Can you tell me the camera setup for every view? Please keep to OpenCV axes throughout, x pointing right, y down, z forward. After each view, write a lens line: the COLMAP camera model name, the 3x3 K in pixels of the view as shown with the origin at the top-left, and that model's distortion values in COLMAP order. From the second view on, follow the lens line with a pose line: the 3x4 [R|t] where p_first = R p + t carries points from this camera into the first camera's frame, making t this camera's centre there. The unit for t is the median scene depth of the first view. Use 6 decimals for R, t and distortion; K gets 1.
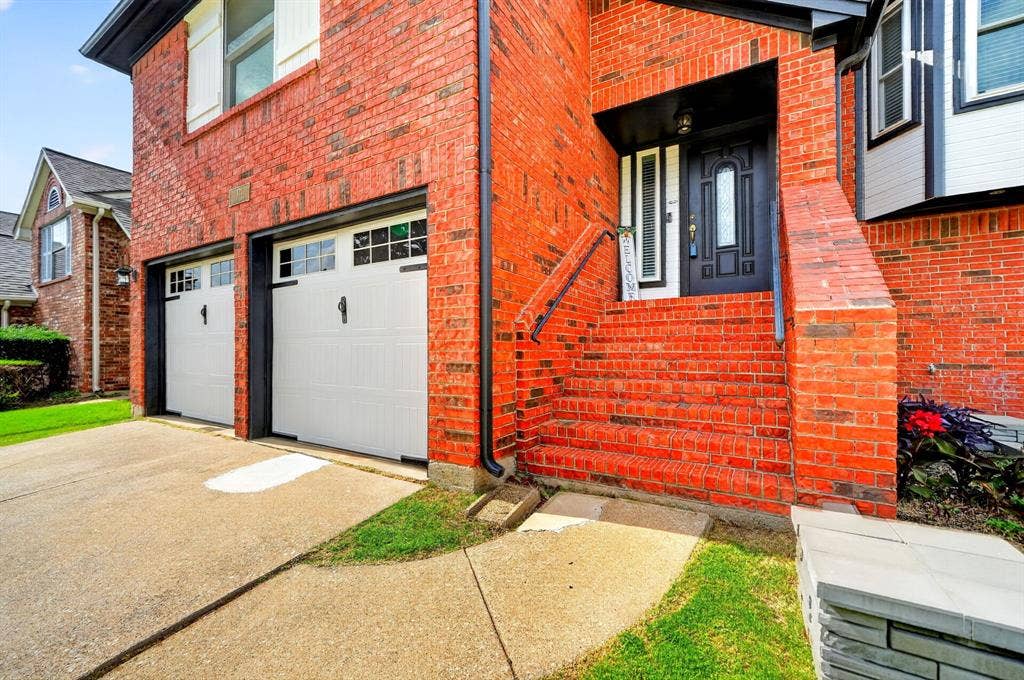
lens RADIAL K [[410.4, 0, 512.5], [0, 410.4, 349.3], [0, 0, 1]] dist [-0.009079, 0.000092]
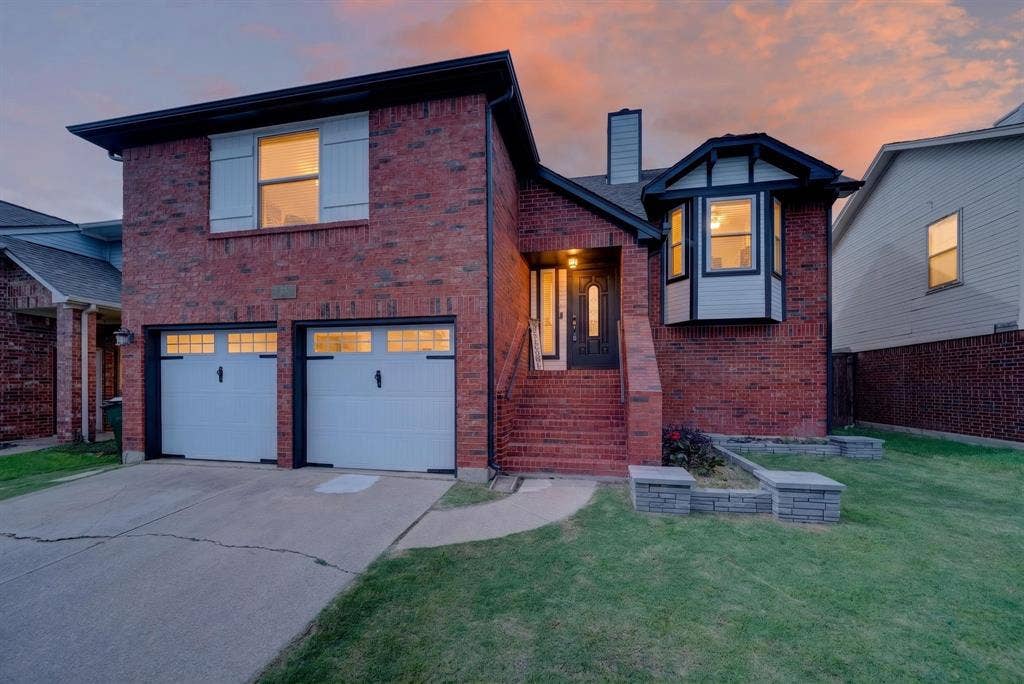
lens RADIAL K [[416.3, 0, 510.9], [0, 416.3, 385.4], [0, 0, 1]] dist [-0.002145, -0.000065]
pose [[0.948001, 0.002135, 0.318260, -0.423118], [-0.002543, 0.999996, 0.000867, -0.071677], [-0.318257, -0.001632, 0.948003, -0.627372]]
